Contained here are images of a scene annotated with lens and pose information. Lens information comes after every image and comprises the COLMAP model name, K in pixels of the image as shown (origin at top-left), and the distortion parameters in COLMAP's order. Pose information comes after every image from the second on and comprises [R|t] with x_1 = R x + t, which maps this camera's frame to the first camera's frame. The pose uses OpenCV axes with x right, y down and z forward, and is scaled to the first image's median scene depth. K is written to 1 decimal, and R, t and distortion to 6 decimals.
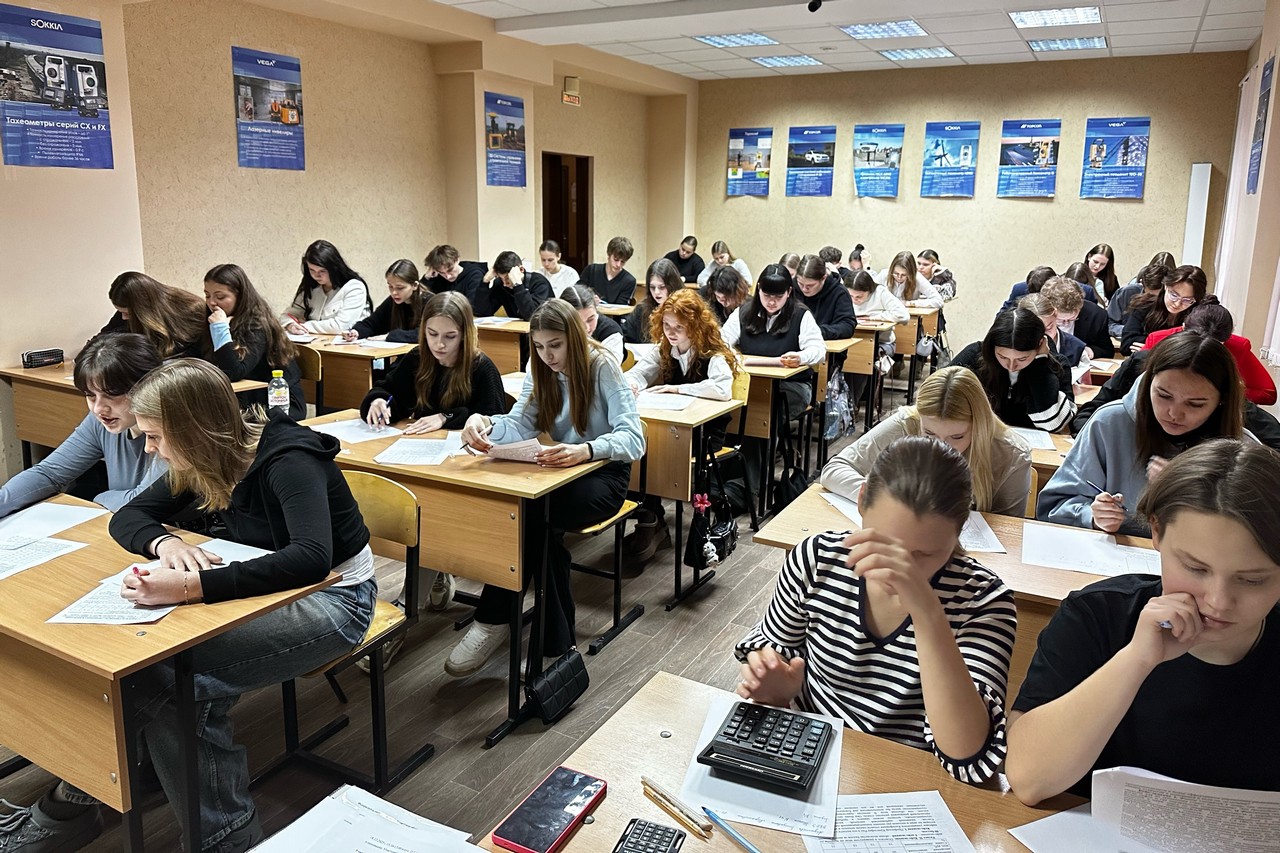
lens RADIAL K [[871.5, 0, 616.7], [0, 871.5, 369.6], [0, 0, 1]] dist [0.053326, -0.065947]
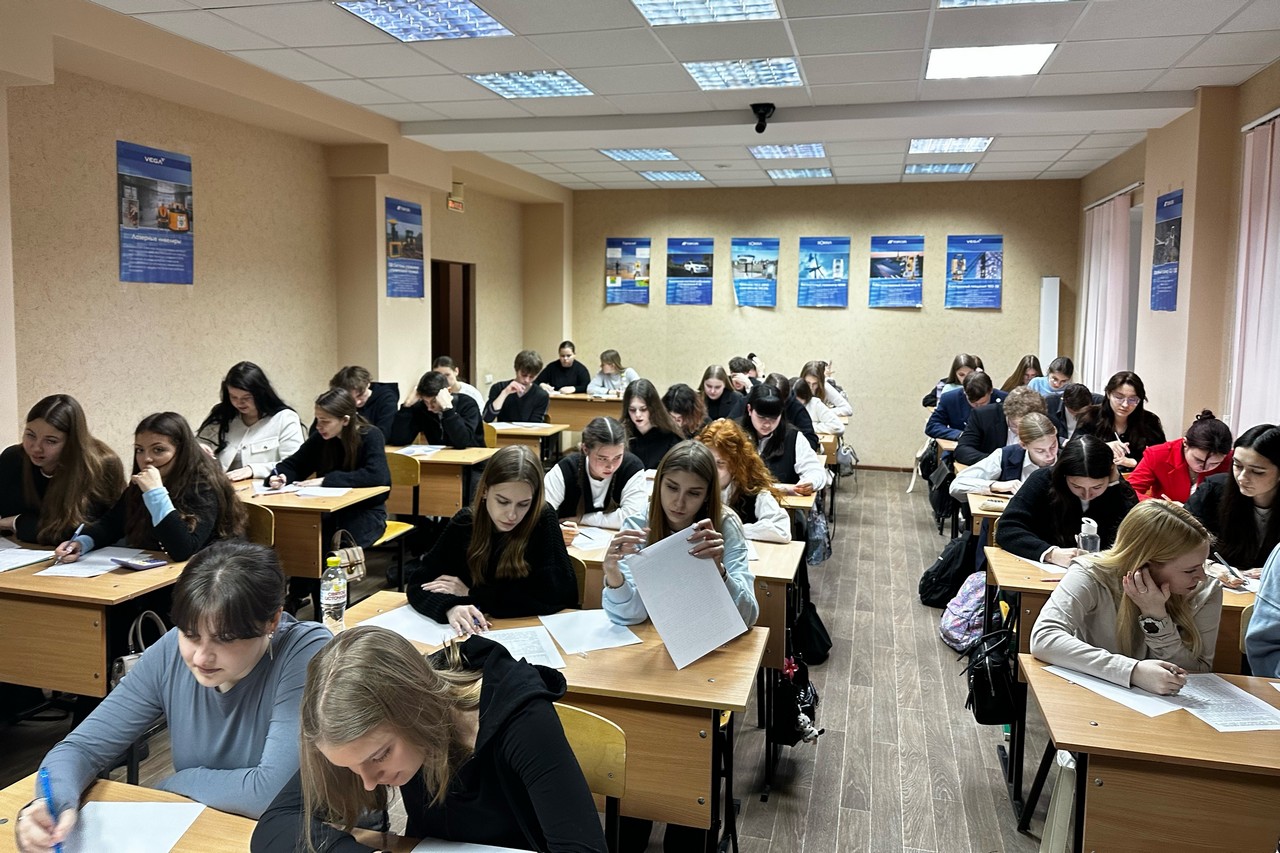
lens RADIAL K [[871.5, 0, 623.5], [0, 871.5, 374.5], [0, 0, 1]] dist [0.053326, -0.065947]
pose [[0.969482, -0.022820, 0.244098, -0.137198], [0.048313, 0.993917, -0.098965, -0.030708], [-0.240355, 0.107738, 0.964688, 0.077489]]
